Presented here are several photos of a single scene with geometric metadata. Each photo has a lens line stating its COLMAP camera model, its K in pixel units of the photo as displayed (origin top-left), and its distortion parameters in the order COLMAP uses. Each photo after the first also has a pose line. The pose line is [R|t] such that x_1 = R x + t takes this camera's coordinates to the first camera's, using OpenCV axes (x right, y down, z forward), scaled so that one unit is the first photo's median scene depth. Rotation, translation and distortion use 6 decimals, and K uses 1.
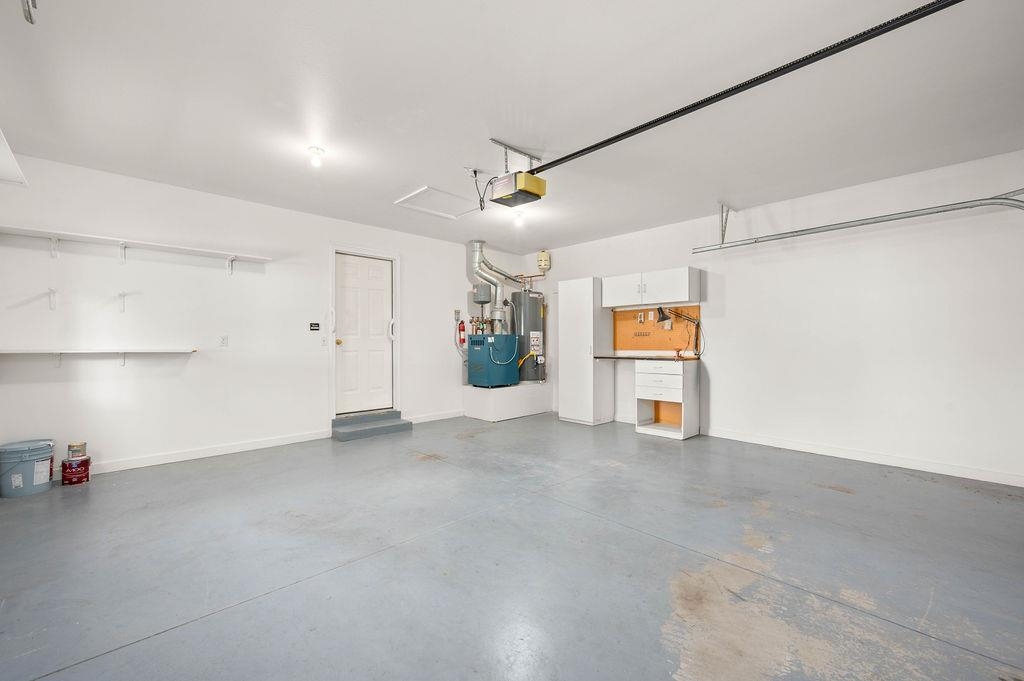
lens RADIAL K [[417.7, 0, 514.1], [0, 417.7, 328.6], [0, 0, 1]] dist [0.000292, 0.000284]
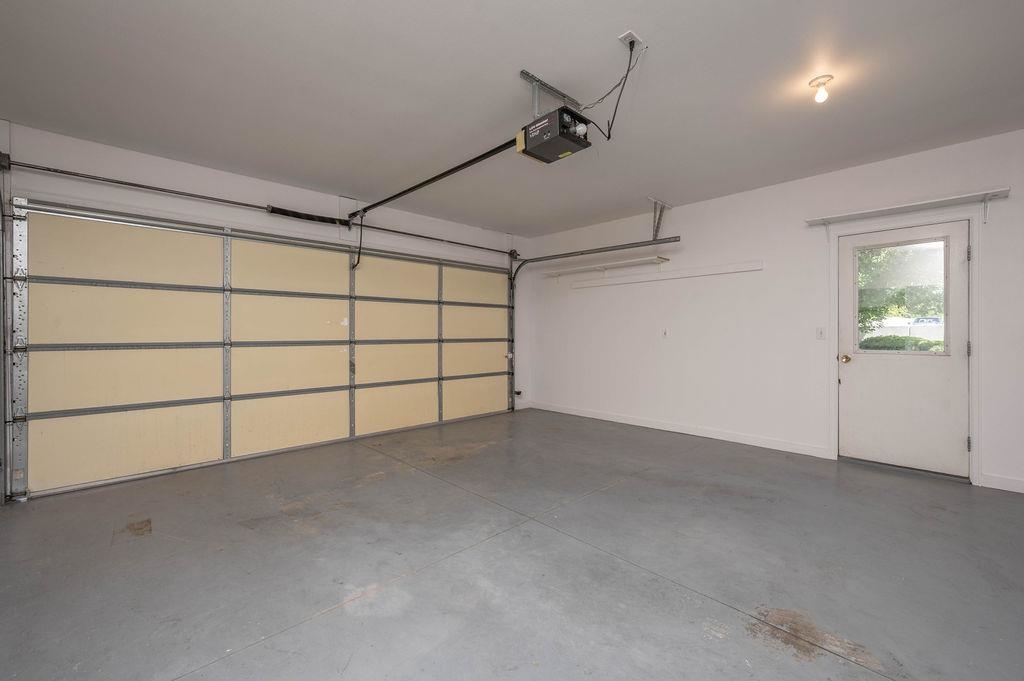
lens RADIAL K [[417.7, 0, 514.1], [0, 417.7, 328.6], [0, 0, 1]] dist [0.000292, 0.000284]
pose [[-0.999994, 0.001970, 0.002956, 0.081147], [0.001858, 0.999307, -0.037186, 0.048471], [-0.003027, -0.037181, -0.999304, 1.888952]]
